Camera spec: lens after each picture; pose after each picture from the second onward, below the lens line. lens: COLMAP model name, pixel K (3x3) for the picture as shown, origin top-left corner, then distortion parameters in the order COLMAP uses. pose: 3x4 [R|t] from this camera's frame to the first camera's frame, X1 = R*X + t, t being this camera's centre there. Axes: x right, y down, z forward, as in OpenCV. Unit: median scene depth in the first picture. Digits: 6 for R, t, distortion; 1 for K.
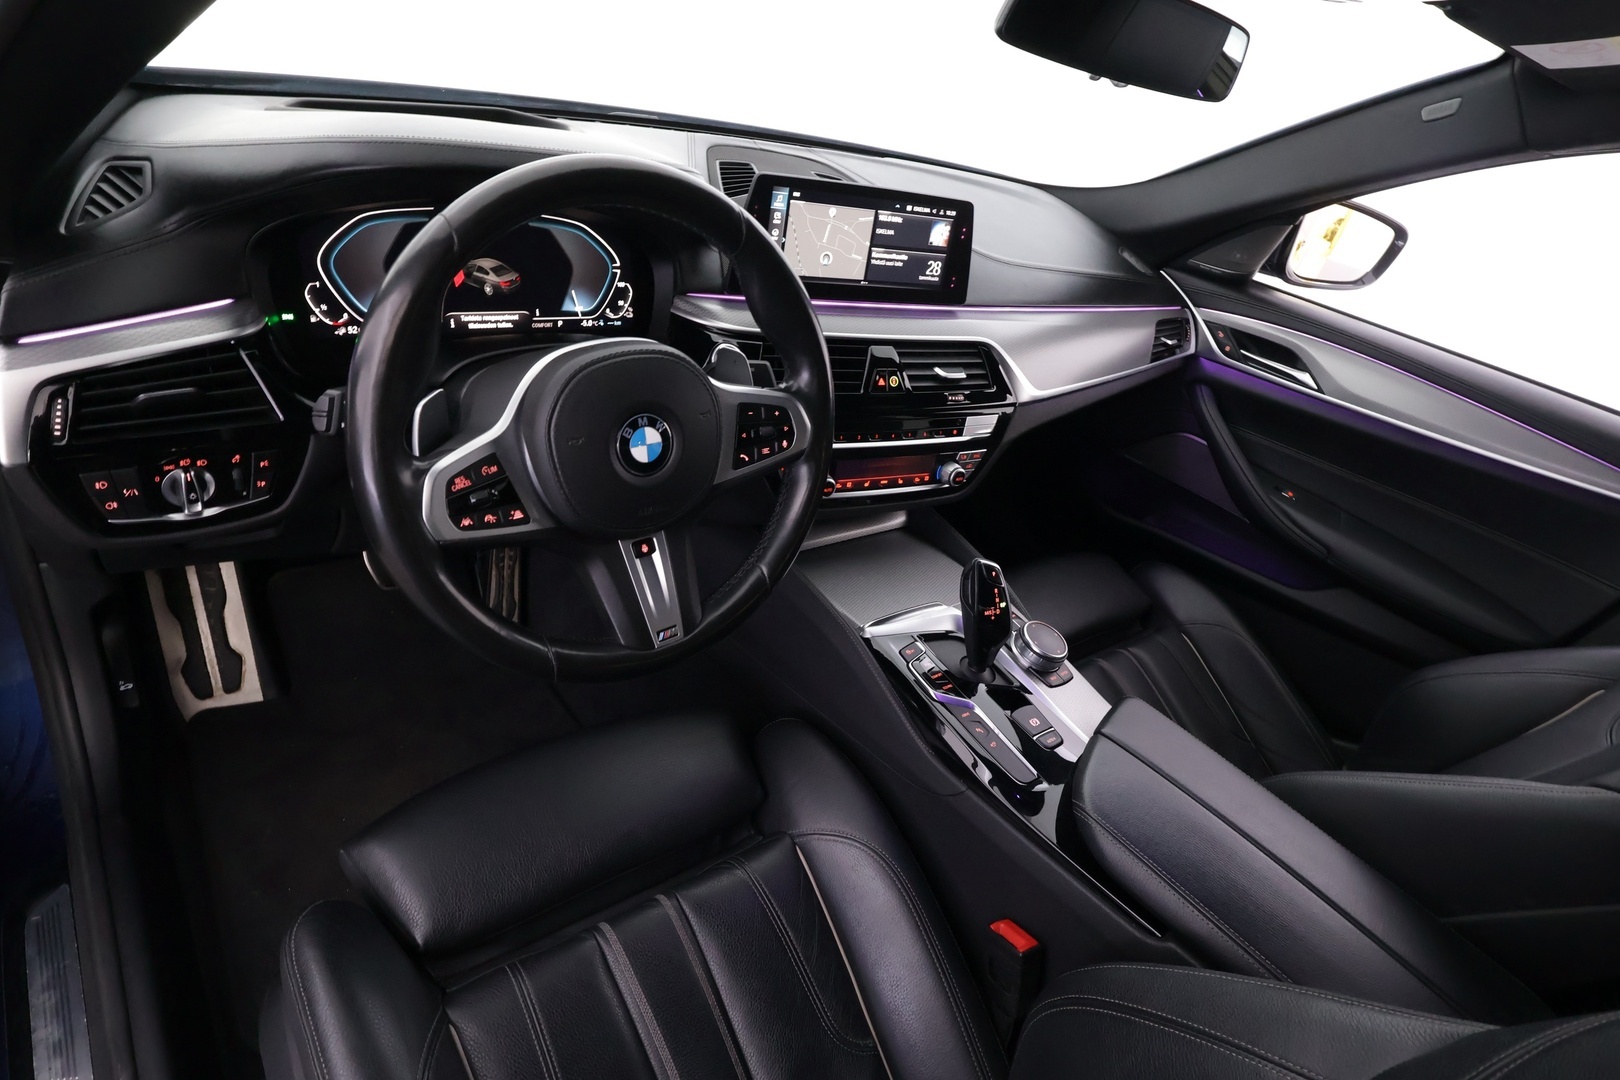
lens RADIAL K [[891.9, 0, 795.2], [0, 891.9, 530.3], [0, 0, 1]] dist [0.004433, 0.001150]
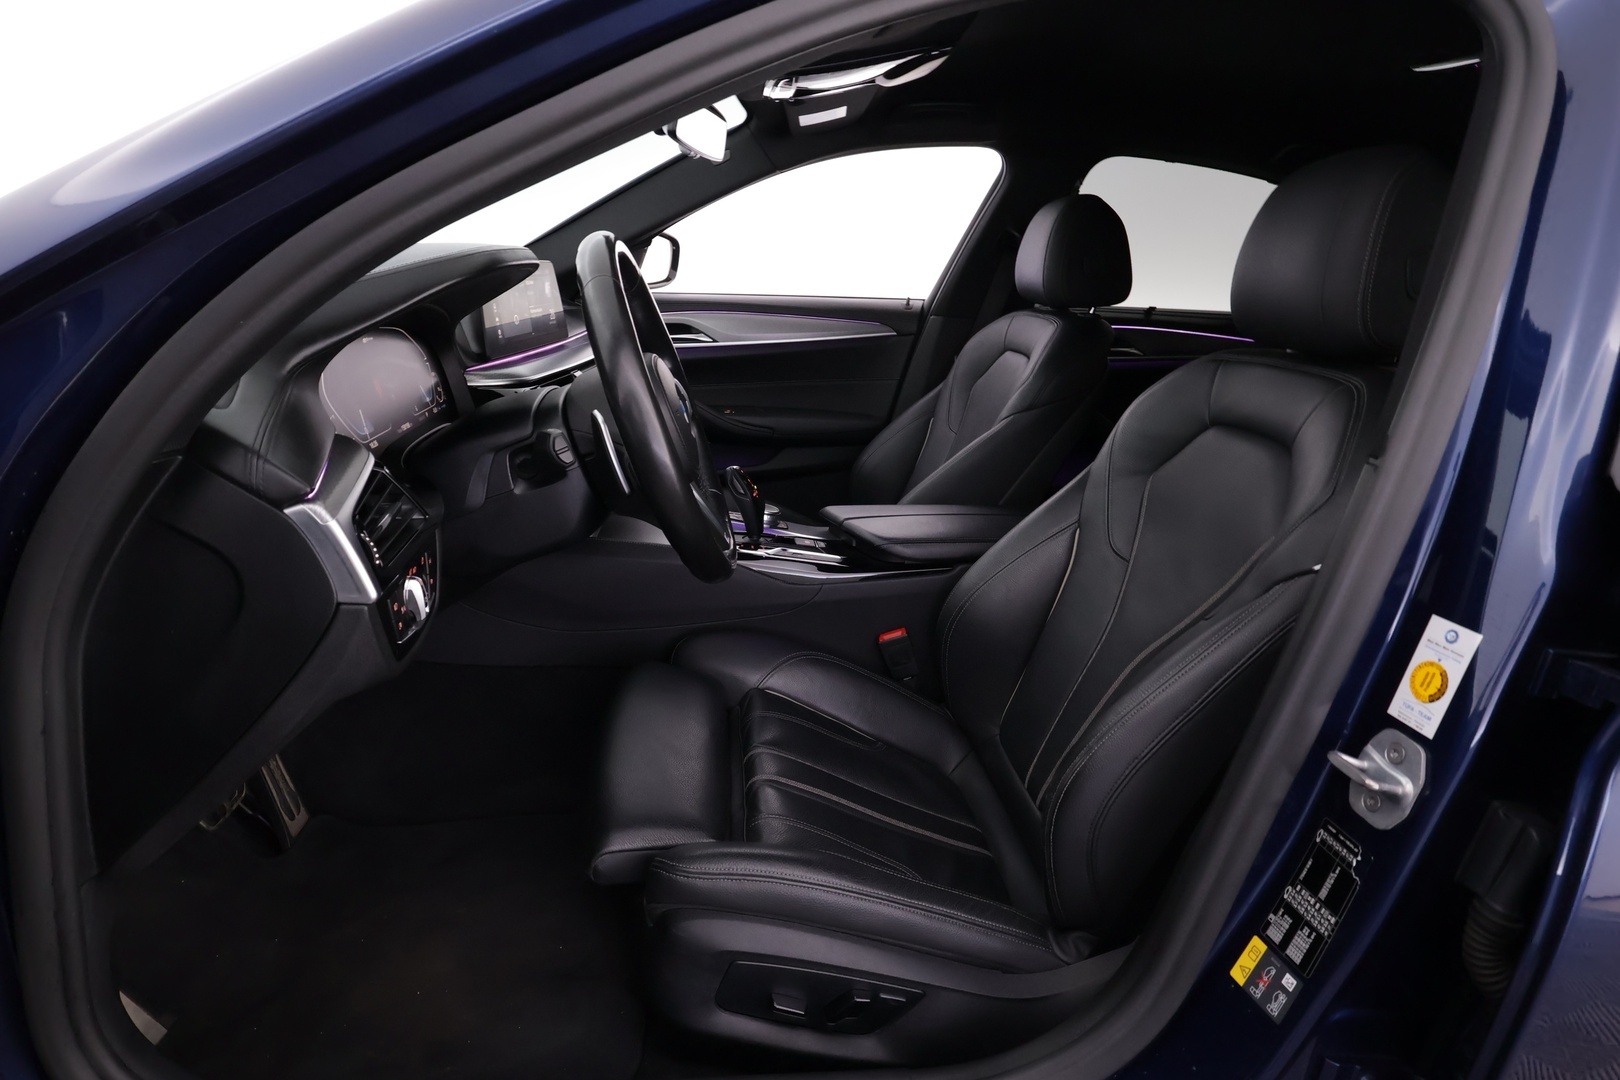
lens RADIAL K [[891.9, 0, 812.4], [0, 891.9, 543.1], [0, 0, 1]] dist [0.004433, 0.001150]
pose [[0.528579, -0.436306, 0.728177, -0.591899], [0.492573, 0.856266, 0.155499, -0.015832], [-0.691358, 0.276487, 0.667517, -0.039951]]
